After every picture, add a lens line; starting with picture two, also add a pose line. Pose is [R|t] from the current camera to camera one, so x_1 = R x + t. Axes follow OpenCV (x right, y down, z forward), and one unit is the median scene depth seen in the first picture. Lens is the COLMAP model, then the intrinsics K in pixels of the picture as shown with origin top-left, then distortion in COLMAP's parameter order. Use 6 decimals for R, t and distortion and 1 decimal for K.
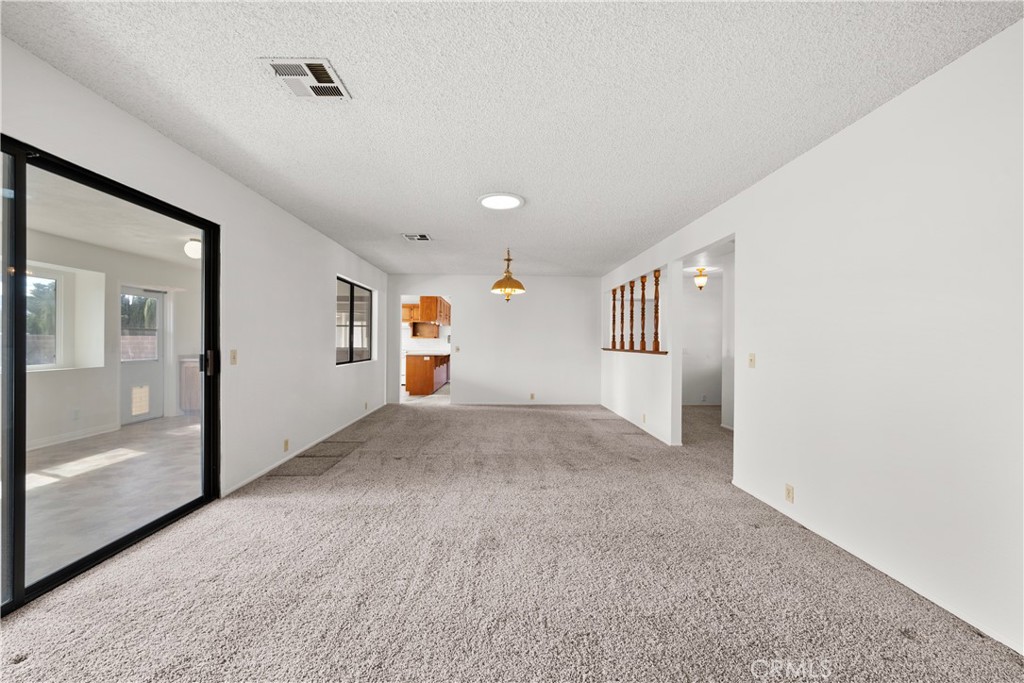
lens RADIAL K [[407.5, 0, 504.8], [0, 407.5, 343.4], [0, 0, 1]] dist [-0.002025, -0.000853]
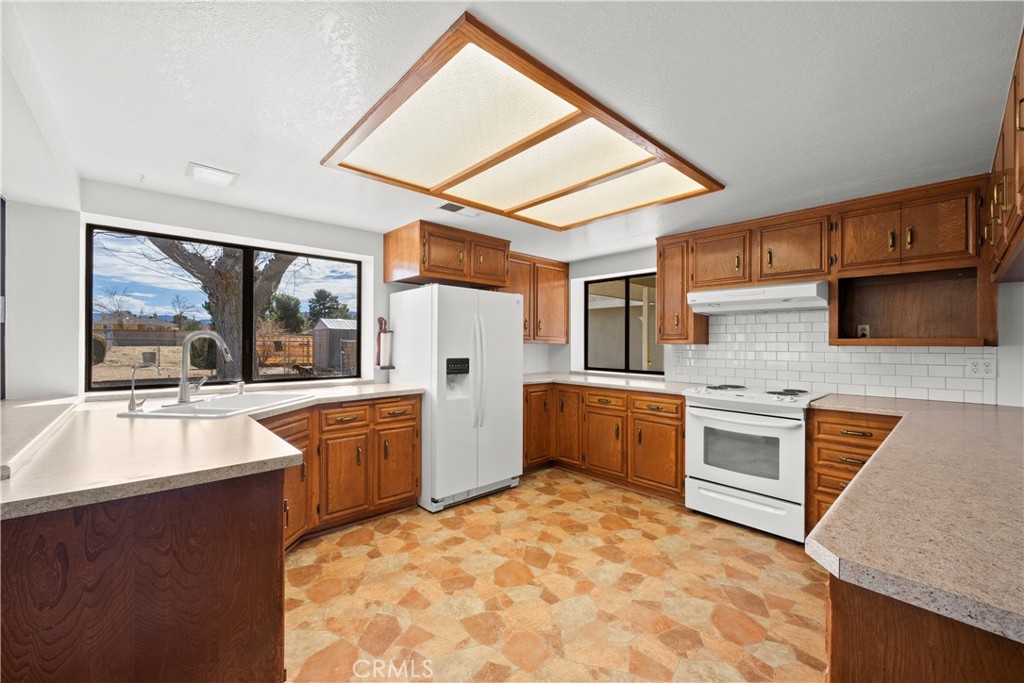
lens RADIAL K [[407.5, 0, 510.2], [0, 407.5, 341.8], [0, 0, 1]] dist [-0.002025, -0.000853]
pose [[0.659078, -0.005916, -0.752051, -0.534522], [-0.003298, 0.999937, -0.010757, -0.040161], [0.752067, 0.009570, 0.659017, 2.161256]]
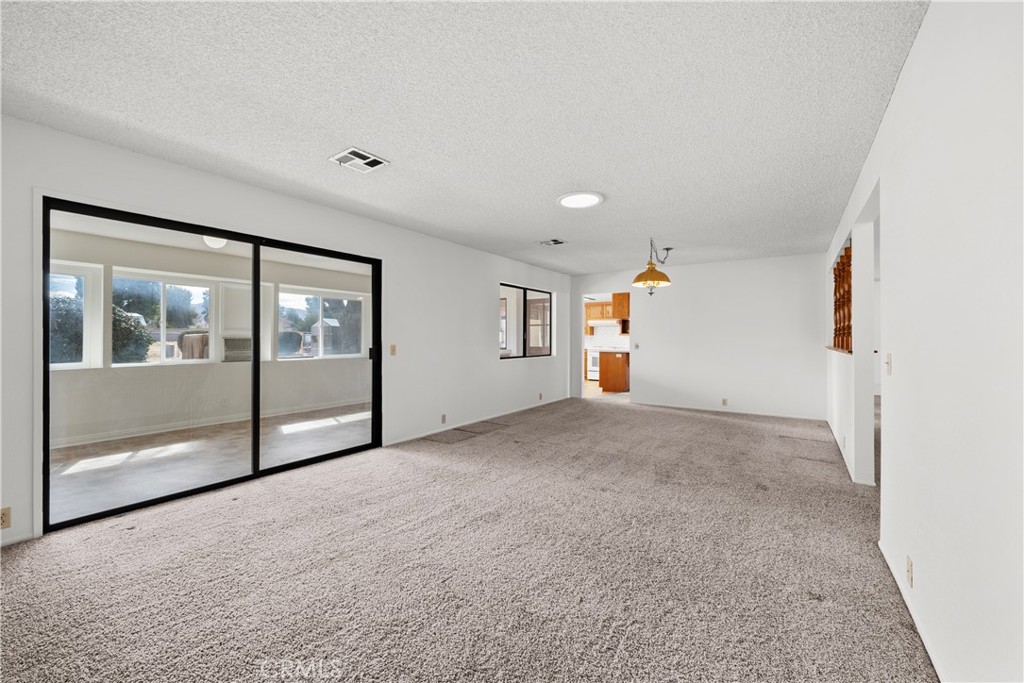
lens RADIAL K [[407.5, 0, 503.4], [0, 407.5, 336.0], [0, 0, 1]] dist [-0.002025, -0.000853]
pose [[0.802094, -0.008664, -0.597135, 0.431487], [0.001617, 0.999923, -0.012336, 0.002348], [0.597195, 0.008929, 0.802046, 0.073665]]
